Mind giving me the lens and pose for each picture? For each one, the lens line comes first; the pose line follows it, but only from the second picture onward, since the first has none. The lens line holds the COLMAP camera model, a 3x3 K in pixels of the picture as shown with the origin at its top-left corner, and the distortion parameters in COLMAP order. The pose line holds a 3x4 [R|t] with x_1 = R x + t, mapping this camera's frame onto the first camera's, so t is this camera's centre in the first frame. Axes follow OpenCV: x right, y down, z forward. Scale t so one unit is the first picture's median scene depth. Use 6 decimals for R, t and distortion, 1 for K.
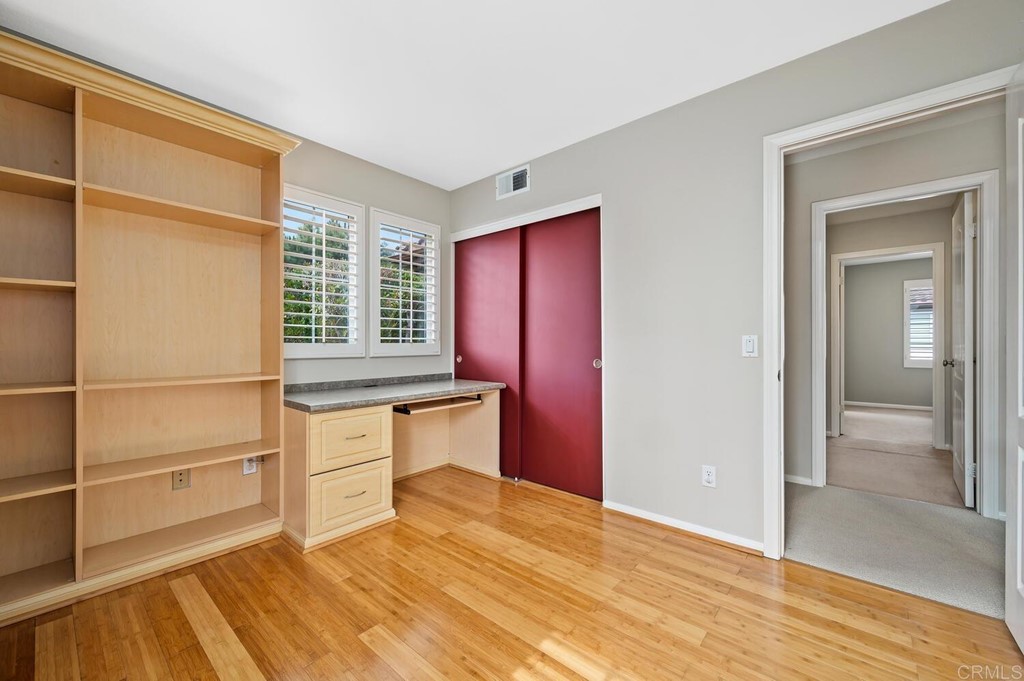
lens RADIAL K [[406.4, 0, 510.0], [0, 406.4, 343.4], [0, 0, 1]] dist [0.001859, 0.000210]
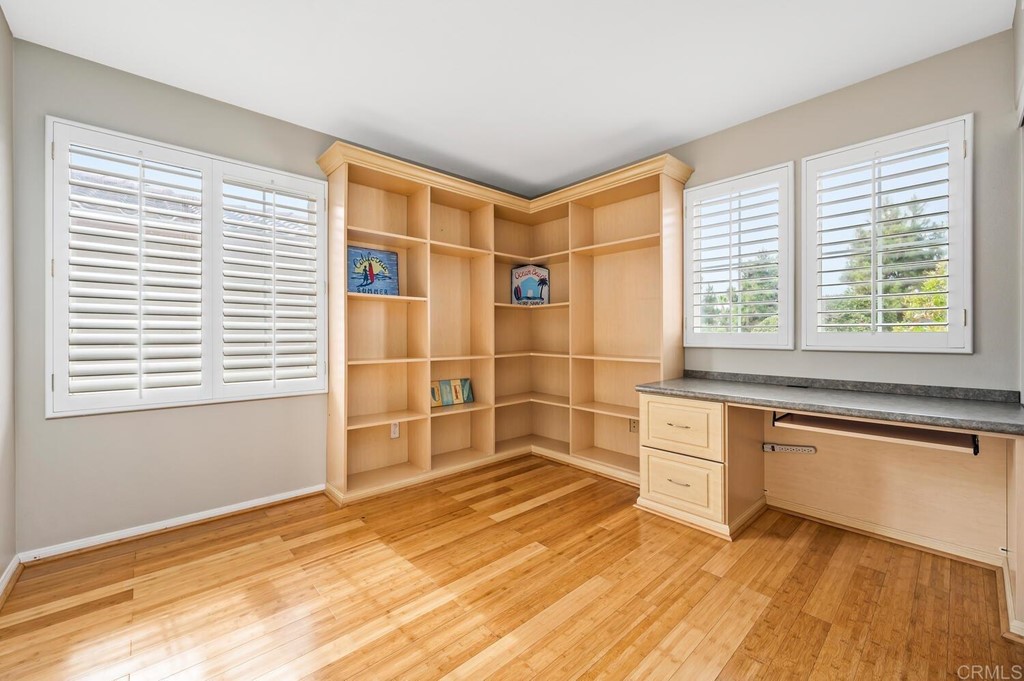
lens RADIAL K [[406.4, 0, 510.4], [0, 406.4, 335.9], [0, 0, 1]] dist [0.001859, 0.000210]
pose [[-0.123539, 0.005027, -0.992327, 0.714653], [0.004818, 0.999978, 0.004466, 0.000077], [0.992328, -0.004229, -0.123561, 0.756754]]
